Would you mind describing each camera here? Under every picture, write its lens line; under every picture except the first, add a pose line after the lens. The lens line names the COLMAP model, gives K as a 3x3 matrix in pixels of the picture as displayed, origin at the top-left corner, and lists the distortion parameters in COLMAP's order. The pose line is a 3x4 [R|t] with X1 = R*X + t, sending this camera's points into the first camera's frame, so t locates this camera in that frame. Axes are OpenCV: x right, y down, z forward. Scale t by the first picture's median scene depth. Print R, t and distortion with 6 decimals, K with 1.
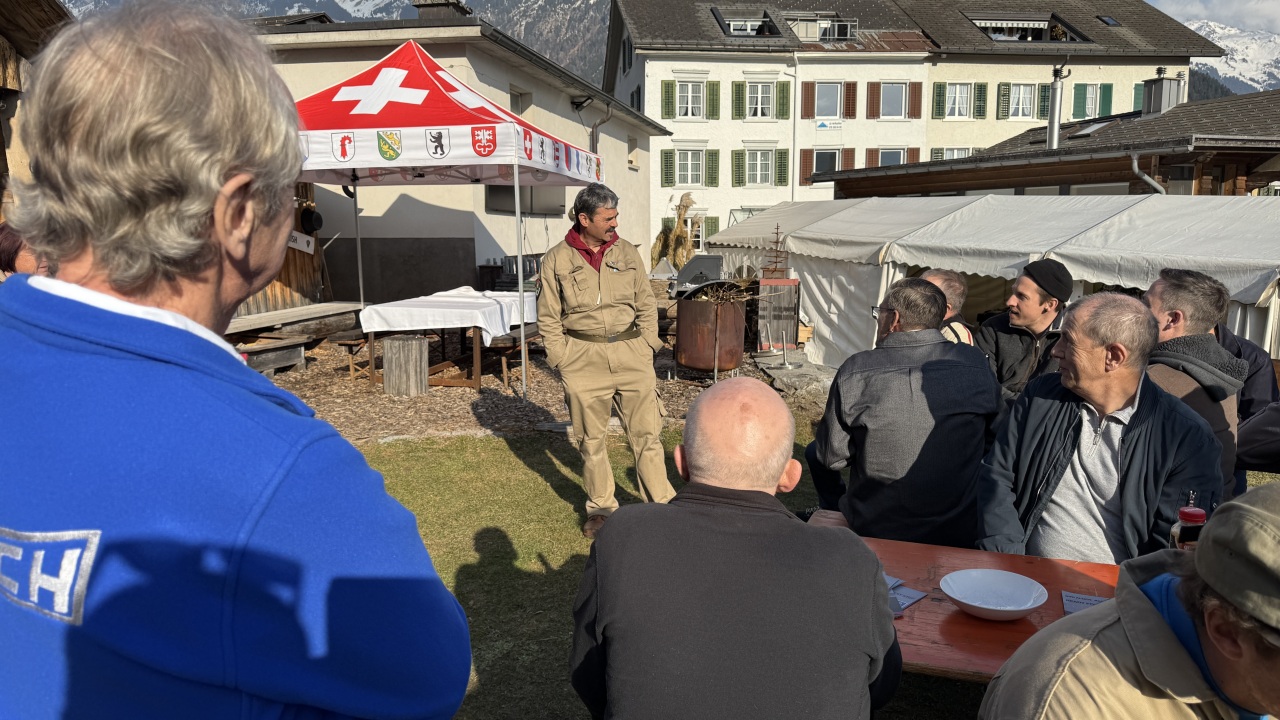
lens RADIAL K [[886.9, 0, 634.7], [0, 886.9, 362.2], [0, 0, 1]] dist [0.007364, -0.032015]
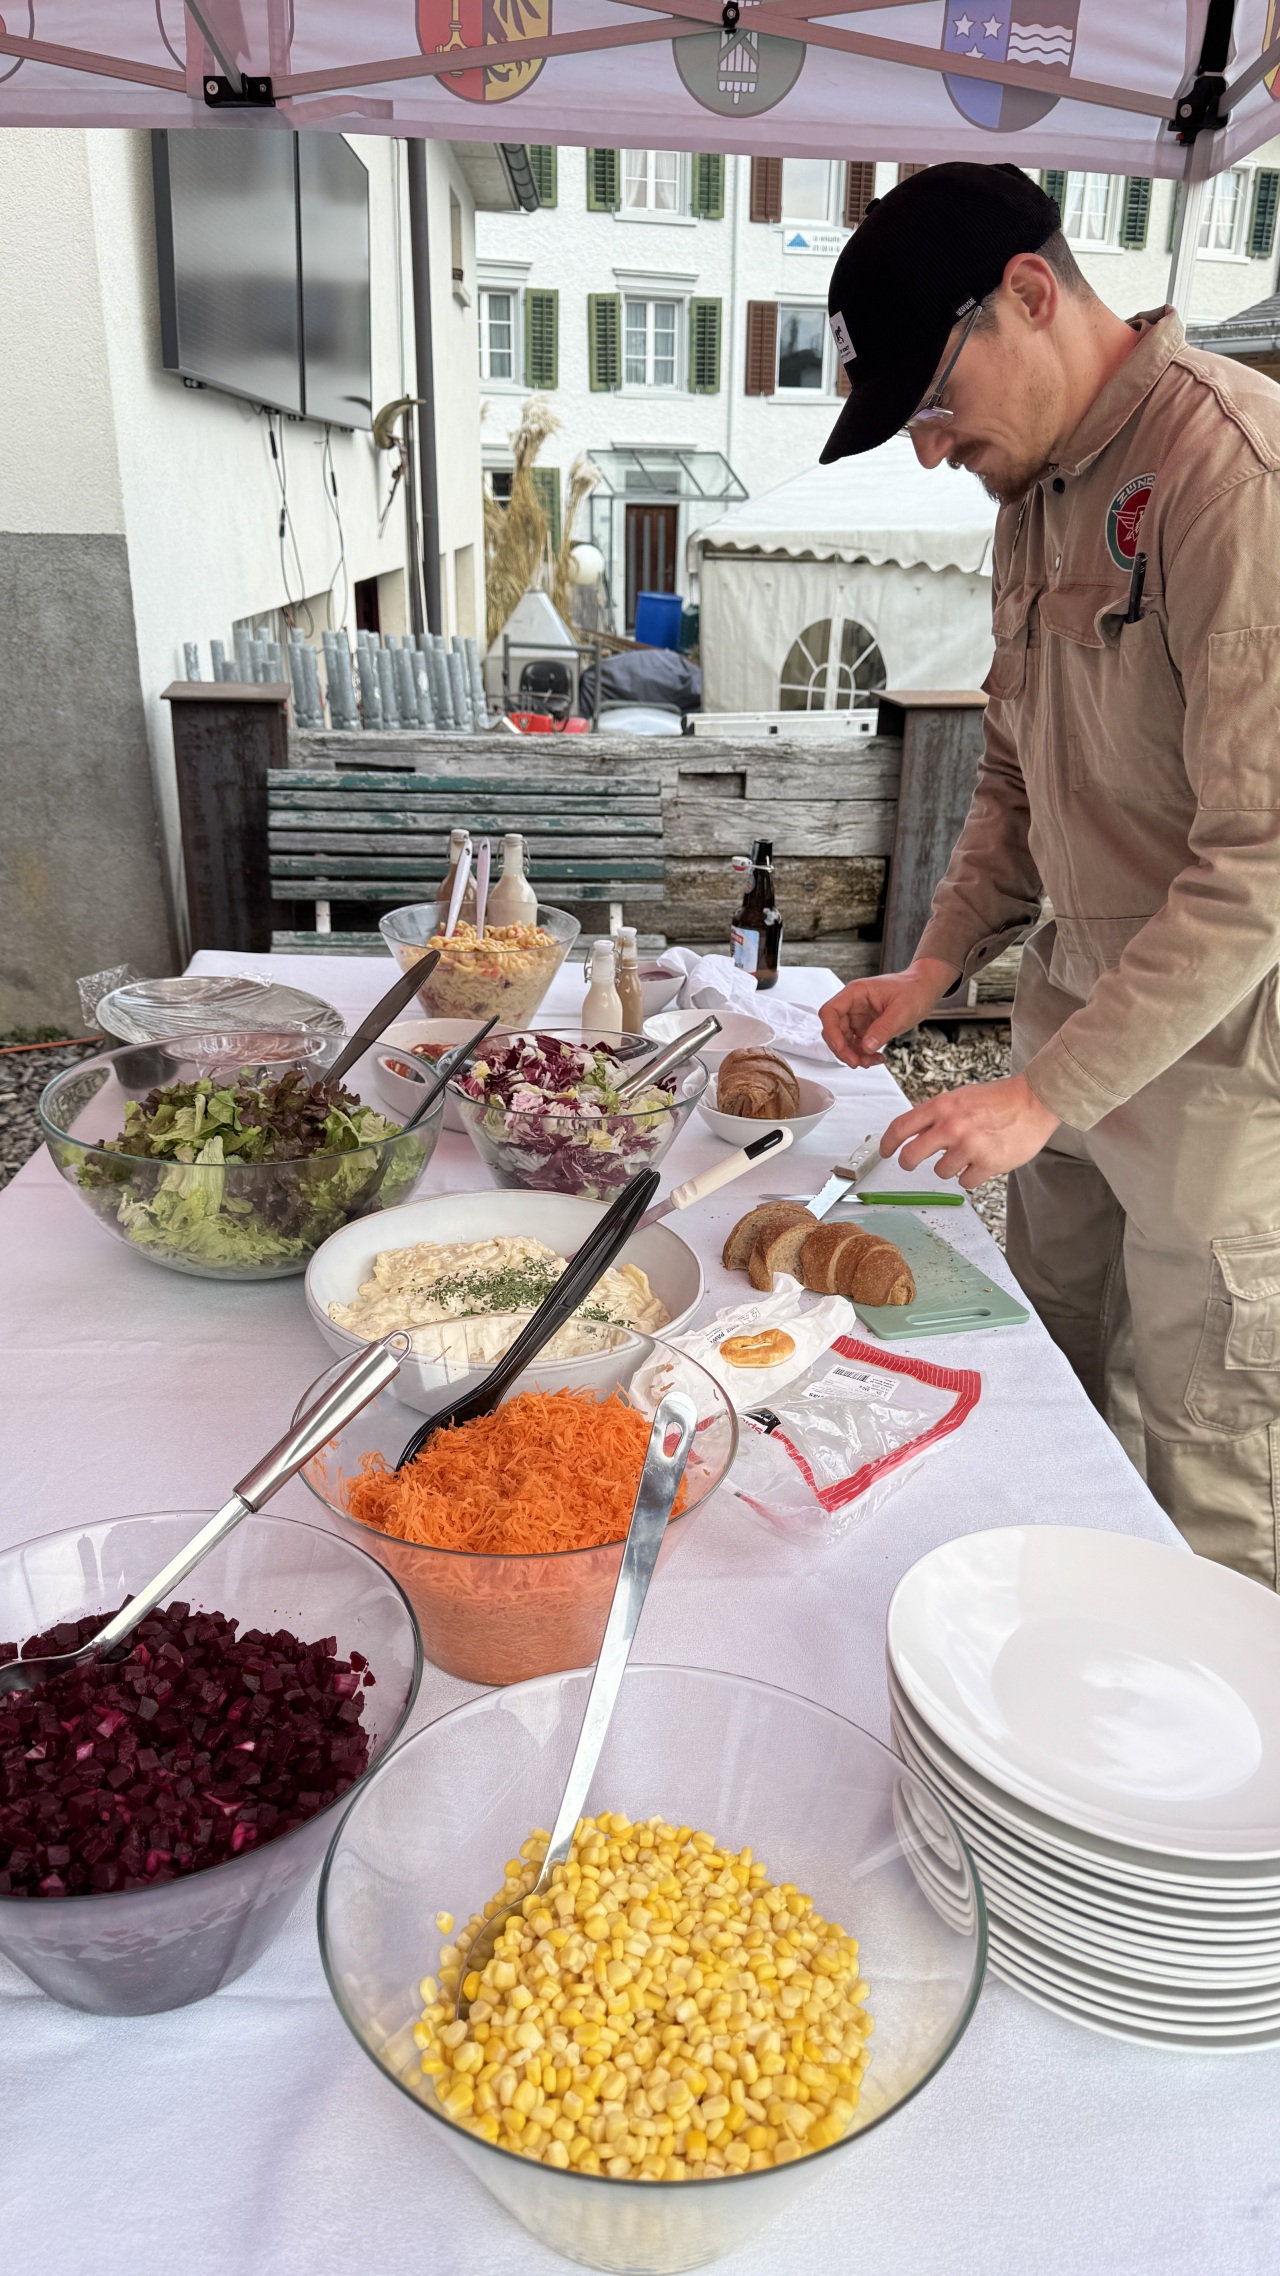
lens RADIAL K [[1577.0, 0, 641.4], [0, 1577.0, 1136.0], [0, 0, 1]] dist [0.007364, -0.032015]
pose [[0.971831, -0.064577, 0.226660, -0.055513], [0.009724, 0.971897, 0.235207, -0.033215], [-0.235479, -0.226377, 0.945147, 0.222227]]
